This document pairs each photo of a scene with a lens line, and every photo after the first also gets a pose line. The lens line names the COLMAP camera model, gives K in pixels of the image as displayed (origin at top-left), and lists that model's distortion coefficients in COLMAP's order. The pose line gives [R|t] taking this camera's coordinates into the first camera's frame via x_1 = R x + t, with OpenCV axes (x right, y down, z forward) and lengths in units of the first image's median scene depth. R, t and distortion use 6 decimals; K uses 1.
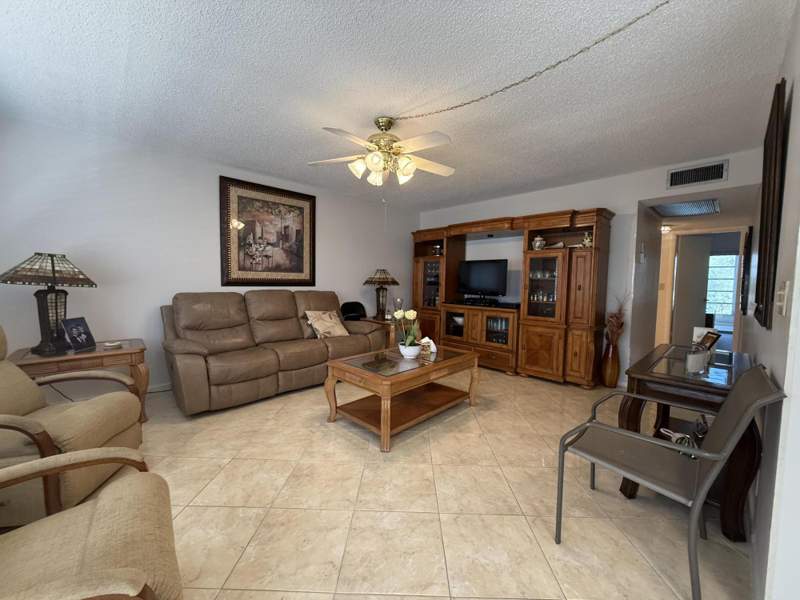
lens RADIAL K [[318.7, 0, 401.2], [0, 318.7, 299.7], [0, 0, 1]] dist [-0.001060, 0.000389]
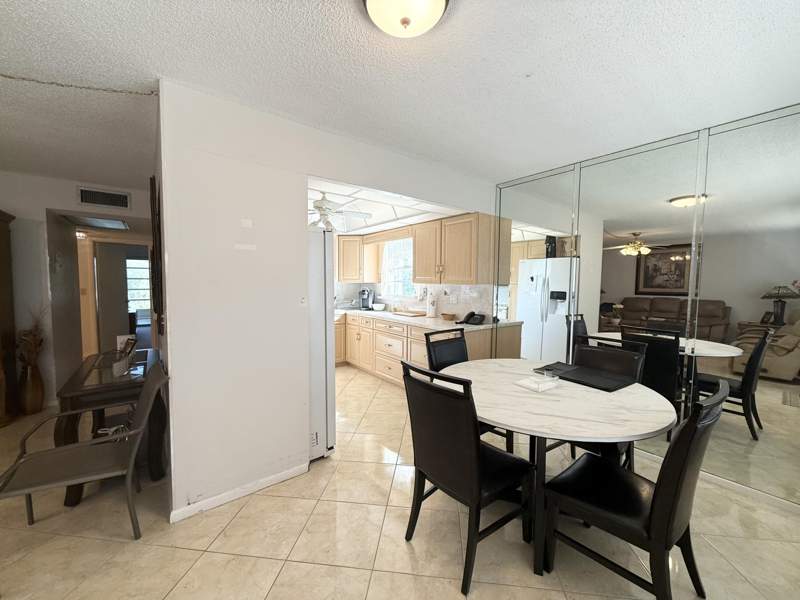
lens RADIAL K [[318.7, 0, 402.4], [0, 318.7, 301.2], [0, 0, 1]] dist [-0.001060, 0.000389]
pose [[0.098434, -0.073989, 0.992389, -0.174336], [0.047558, 0.996442, 0.069574, -0.083534], [-0.994006, 0.040348, 0.101603, -0.217720]]
